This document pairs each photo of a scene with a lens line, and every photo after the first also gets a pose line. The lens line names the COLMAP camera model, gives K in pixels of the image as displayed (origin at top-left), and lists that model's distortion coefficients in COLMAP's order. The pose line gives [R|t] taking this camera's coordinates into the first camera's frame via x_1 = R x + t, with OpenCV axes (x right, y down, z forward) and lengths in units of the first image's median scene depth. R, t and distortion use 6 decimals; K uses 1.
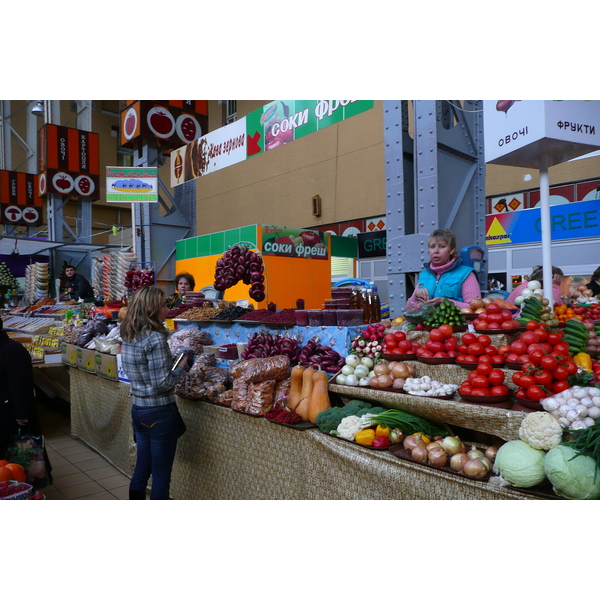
lens RADIAL K [[476.6, 0, 300.4], [0, 476.6, 301.4], [0, 0, 1]] dist [-0.022814, 0.011361]
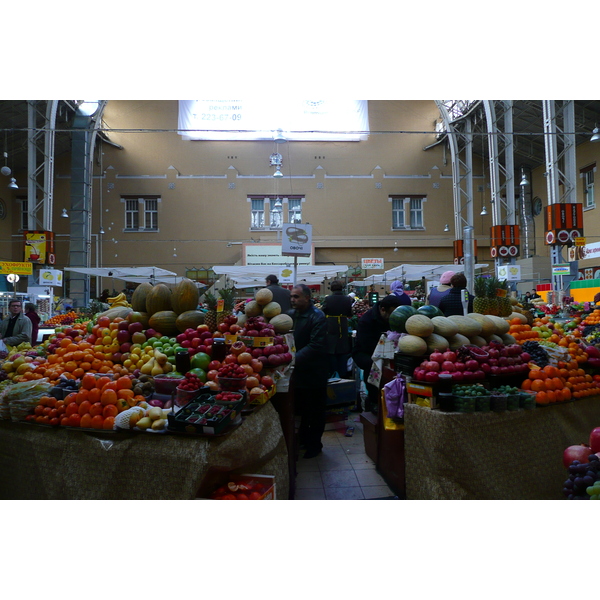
lens RADIAL K [[476.6, 0, 301.6], [0, 476.6, 300.5], [0, 0, 1]] dist [-0.022814, 0.011361]
pose [[0.775614, -0.016072, -0.631002, 0.148937], [0.008986, 0.999856, -0.014422, -0.001329], [0.631143, 0.005516, 0.775647, -1.264547]]
